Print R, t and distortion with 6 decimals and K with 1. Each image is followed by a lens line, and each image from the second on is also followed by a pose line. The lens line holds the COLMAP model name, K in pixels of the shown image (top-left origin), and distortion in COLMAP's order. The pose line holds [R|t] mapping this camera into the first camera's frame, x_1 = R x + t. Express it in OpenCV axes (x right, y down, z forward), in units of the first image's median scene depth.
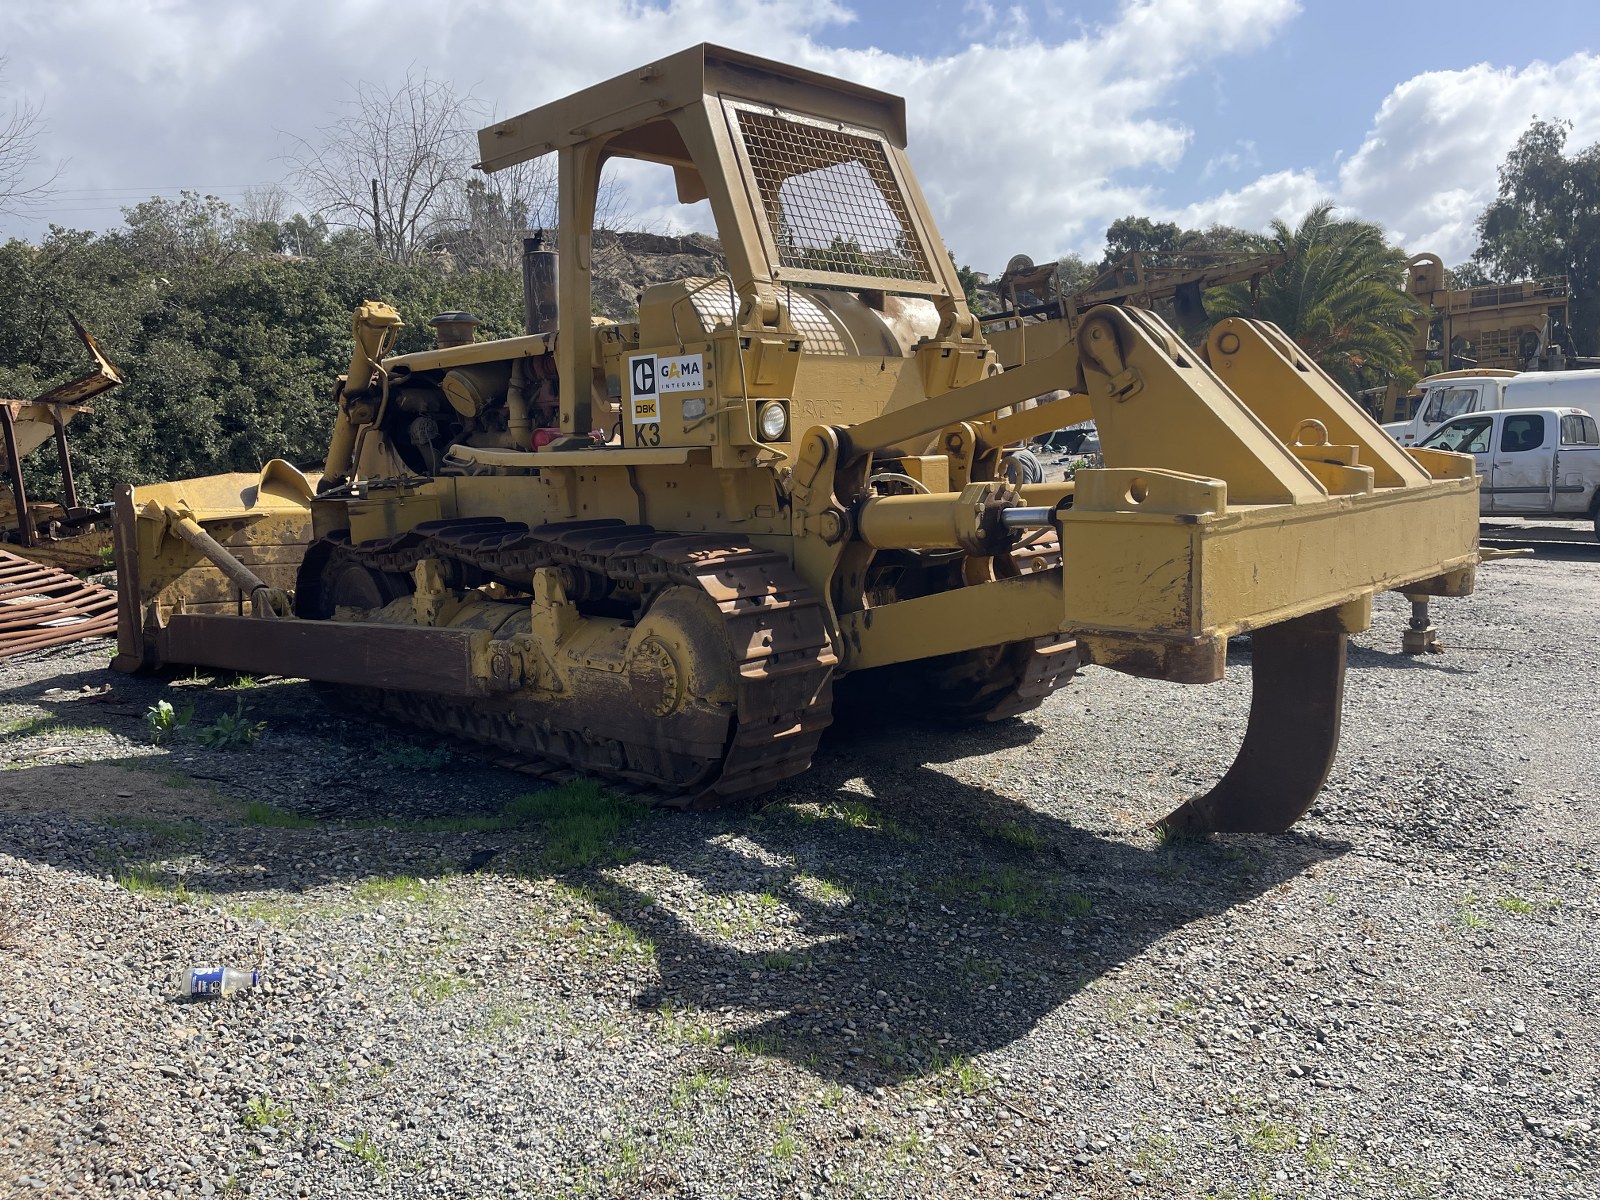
lens RADIAL K [[1195.5, 0, 800.2], [0, 1195.5, 654.3], [0, 0, 1]] dist [0.007415, 0.000533]
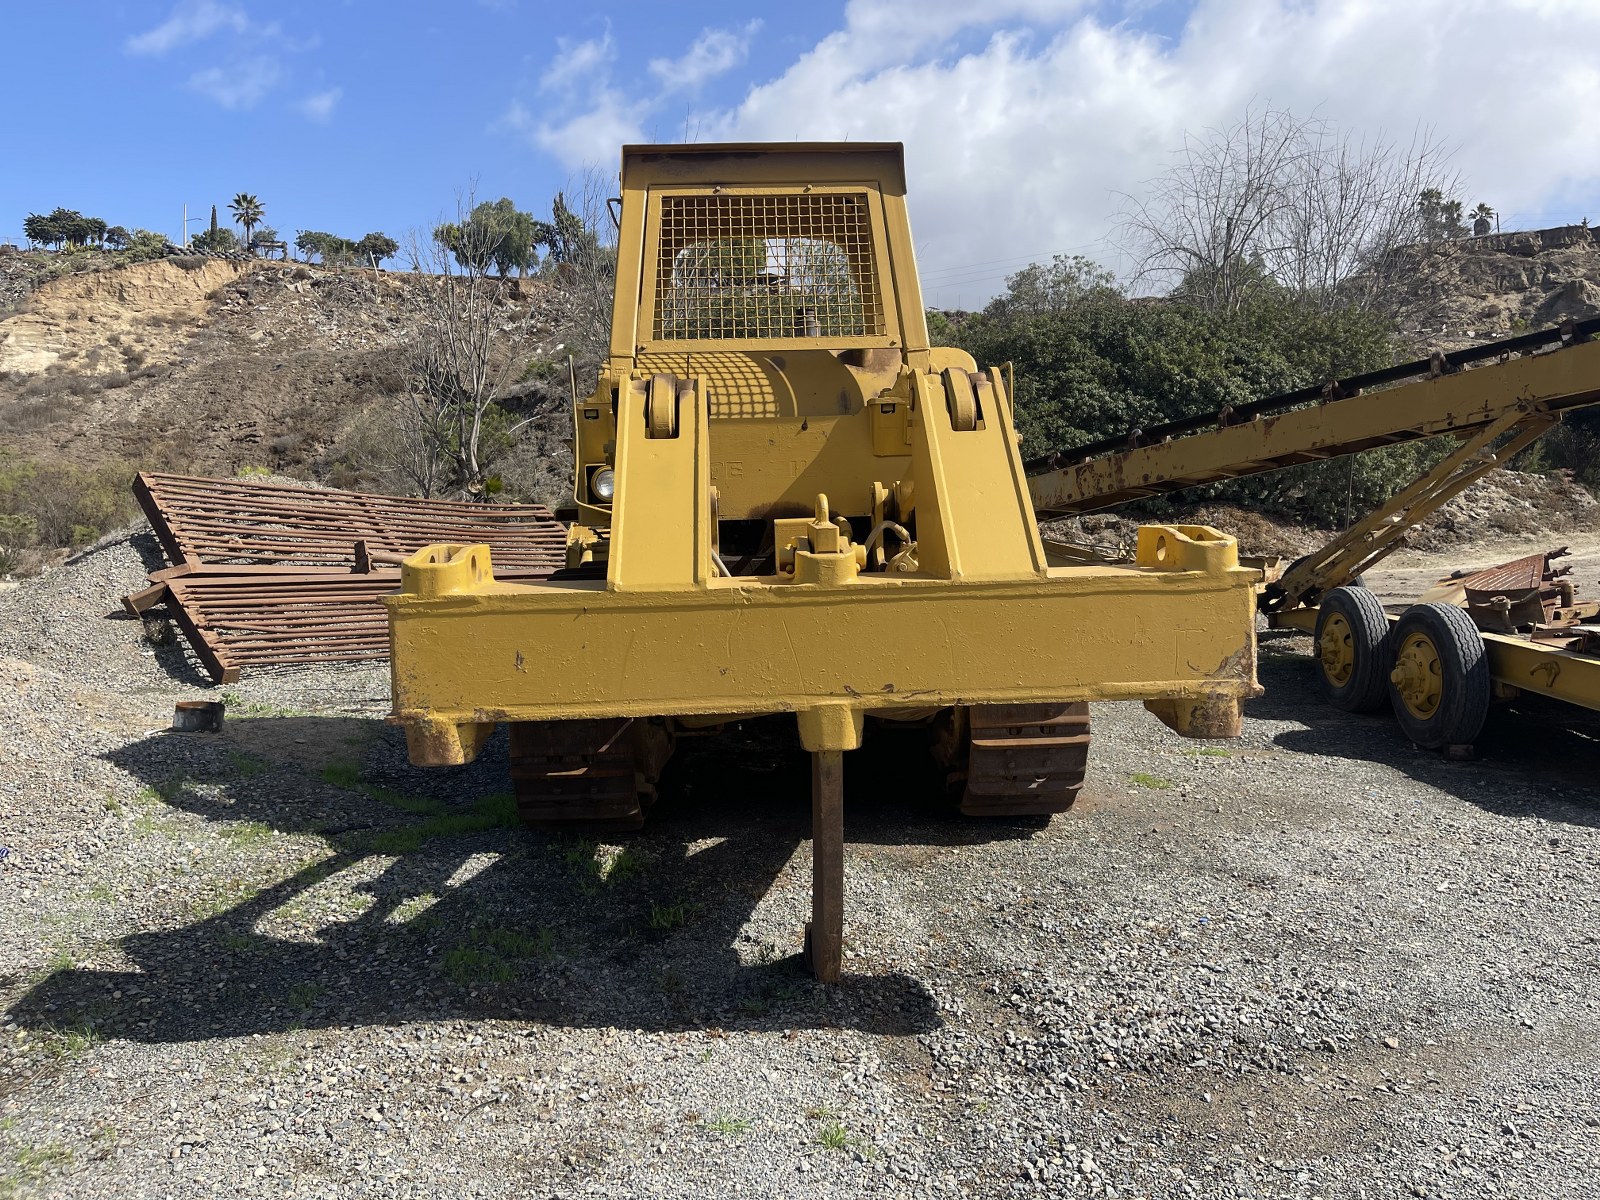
lens RADIAL K [[1181.4, 0, 792.4], [0, 1181.4, 610.4], [0, 0, 1]] dist [0.105194, -0.134624]
pose [[0.740965, 0.072636, -0.667604, 0.713144], [-0.112916, 0.993455, -0.017235, -0.071690], [0.661982, 0.088154, 0.744317, 0.279516]]
